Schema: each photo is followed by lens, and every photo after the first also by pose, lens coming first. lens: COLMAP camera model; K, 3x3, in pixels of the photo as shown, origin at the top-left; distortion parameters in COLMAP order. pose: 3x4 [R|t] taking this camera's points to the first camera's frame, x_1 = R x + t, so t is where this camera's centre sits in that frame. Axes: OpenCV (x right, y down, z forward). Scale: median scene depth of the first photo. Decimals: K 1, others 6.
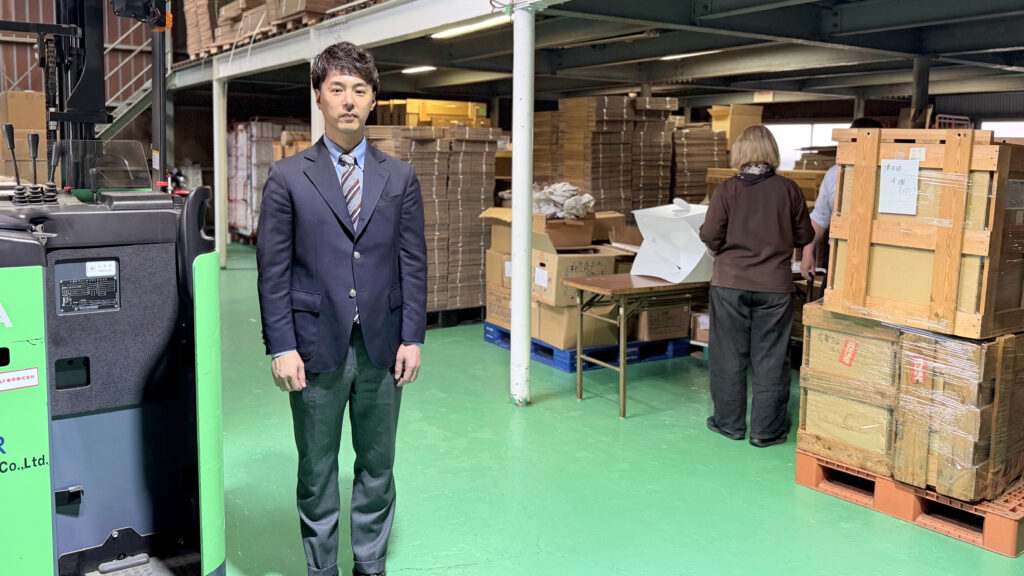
lens RADIAL K [[815.9, 0, 512.0], [0, 815.9, 288.0], [0, 0, 1]] dist [0.000077, 0.000277]
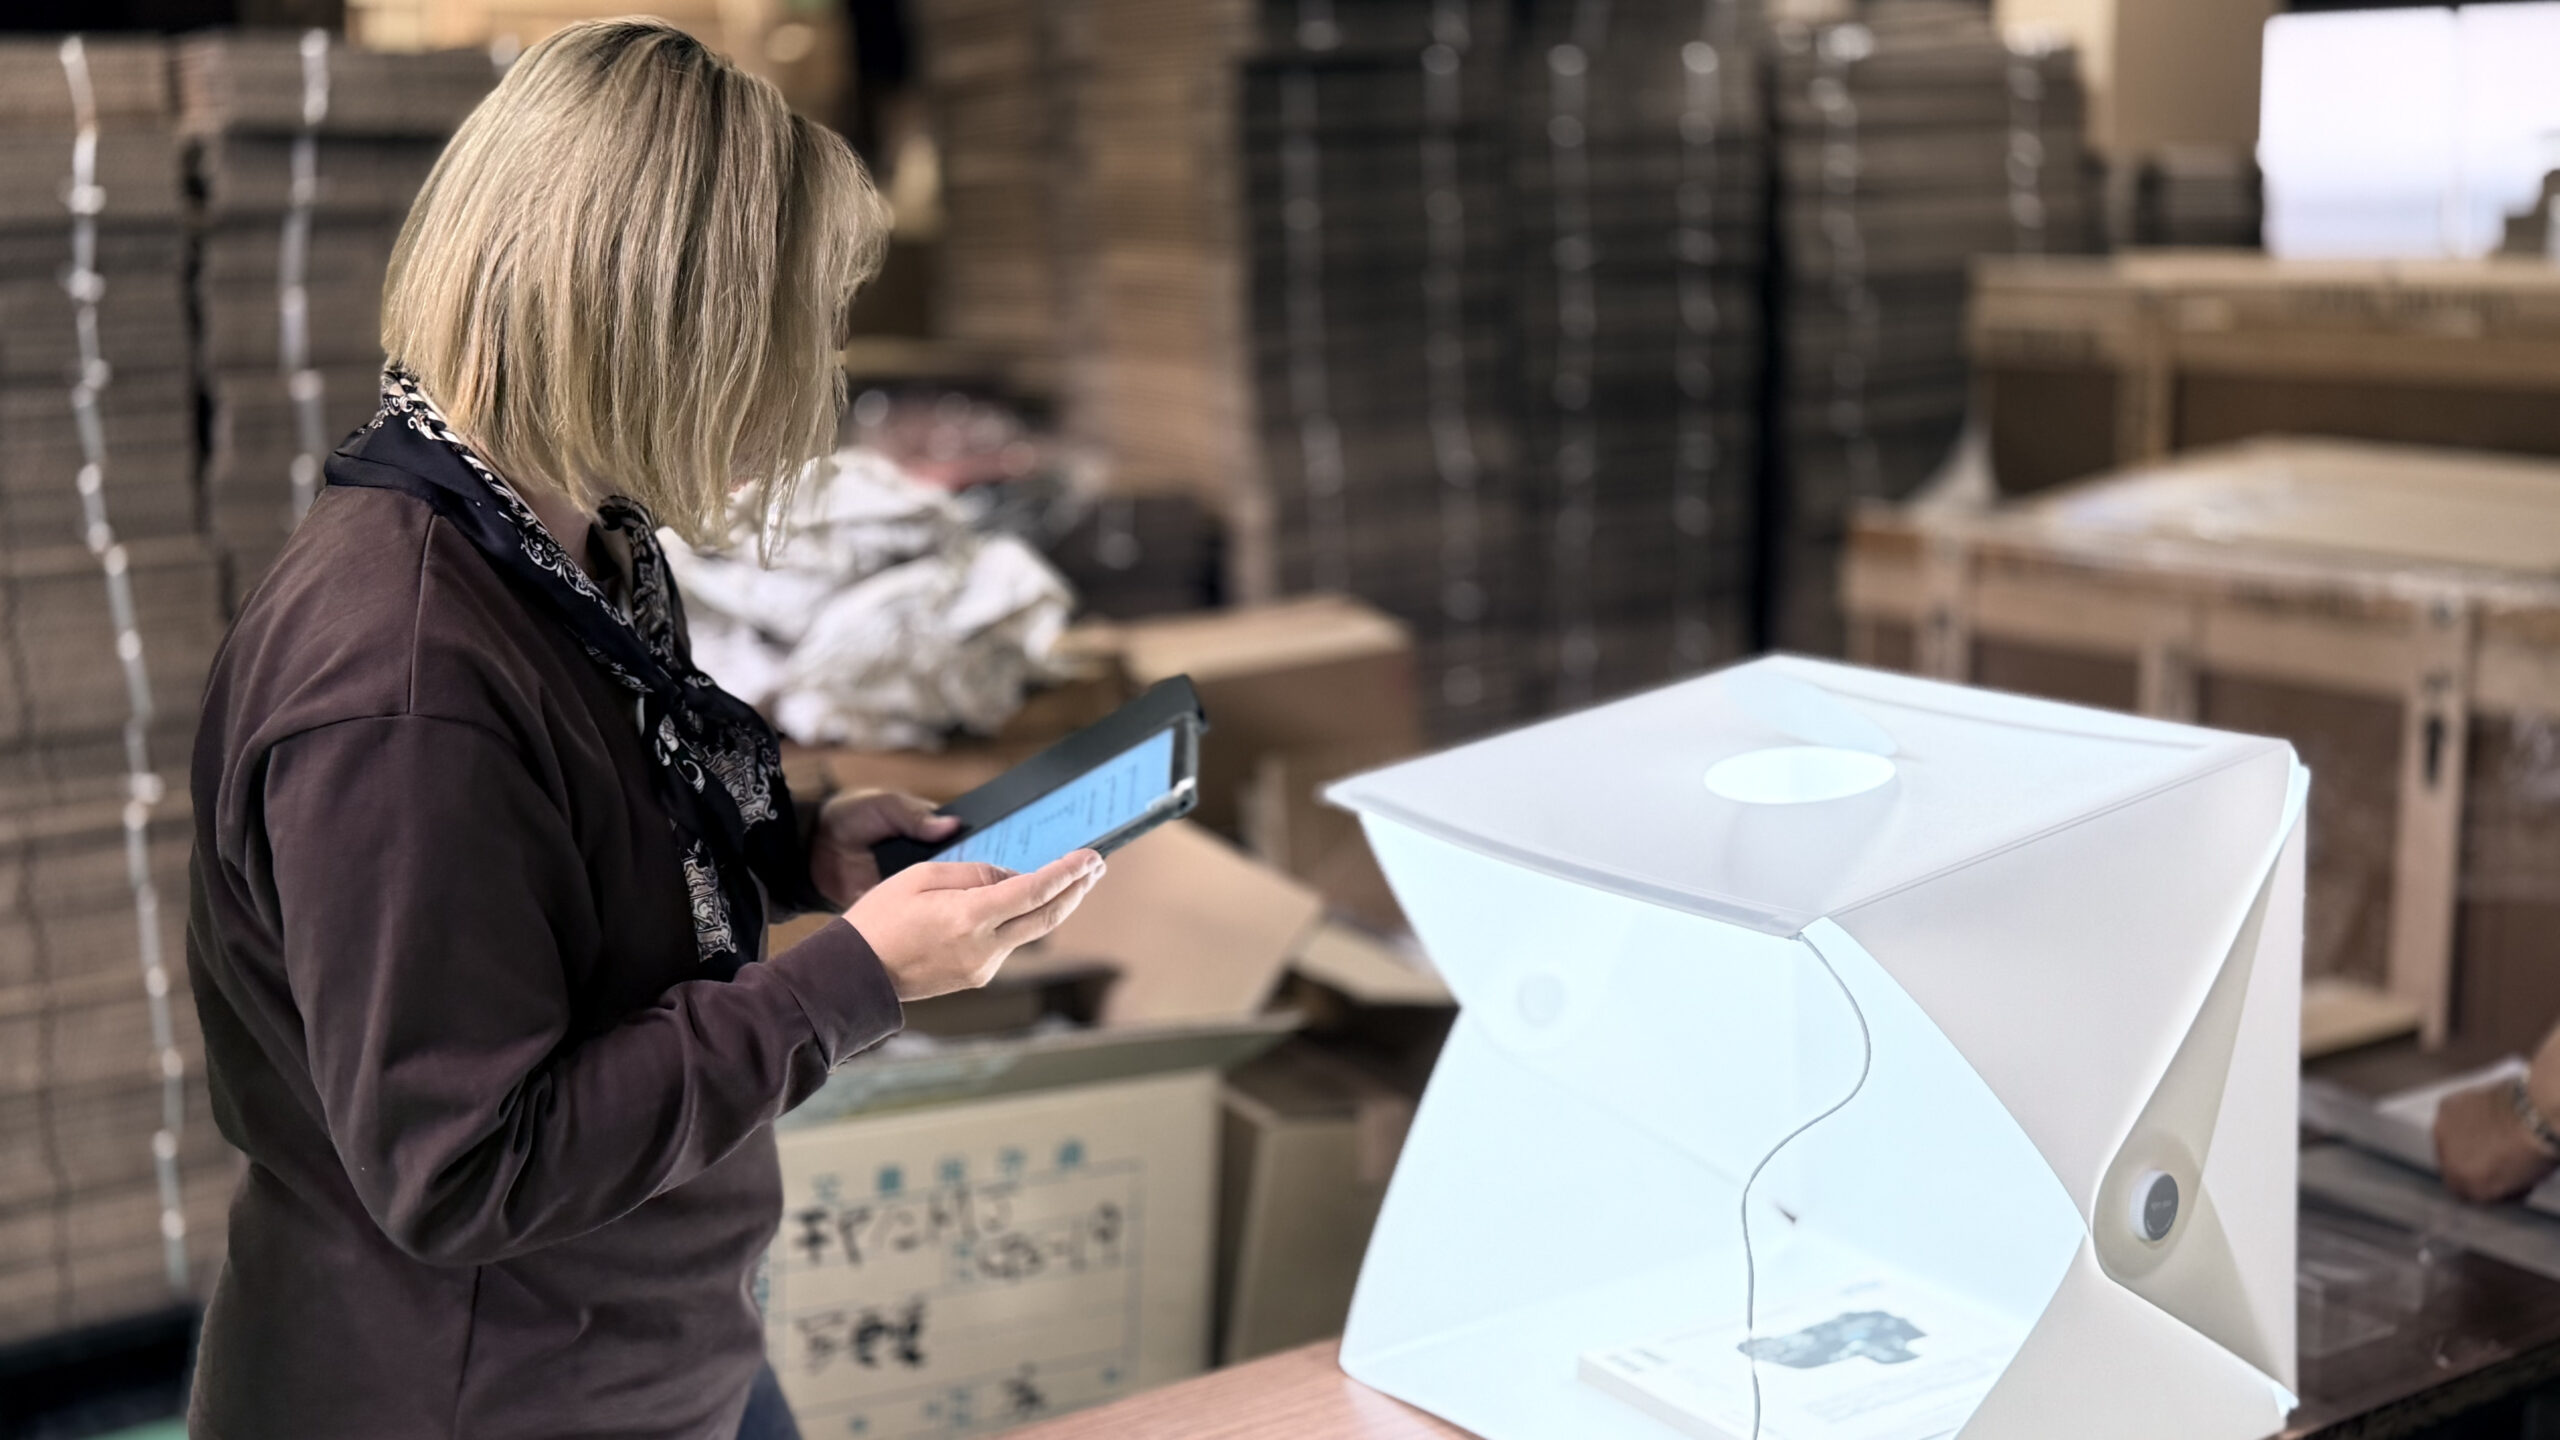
lens RADIAL K [[2865.9, 0, 1280.0], [0, 2865.9, 720.0], [0, 0, 1]] dist [0.046202, -0.012469]
pose [[0.999435, -0.032885, 0.007013, 0.096459], [0.032814, 0.999411, 0.010031, -0.070314], [-0.007339, -0.009795, 0.999925, 0.445312]]
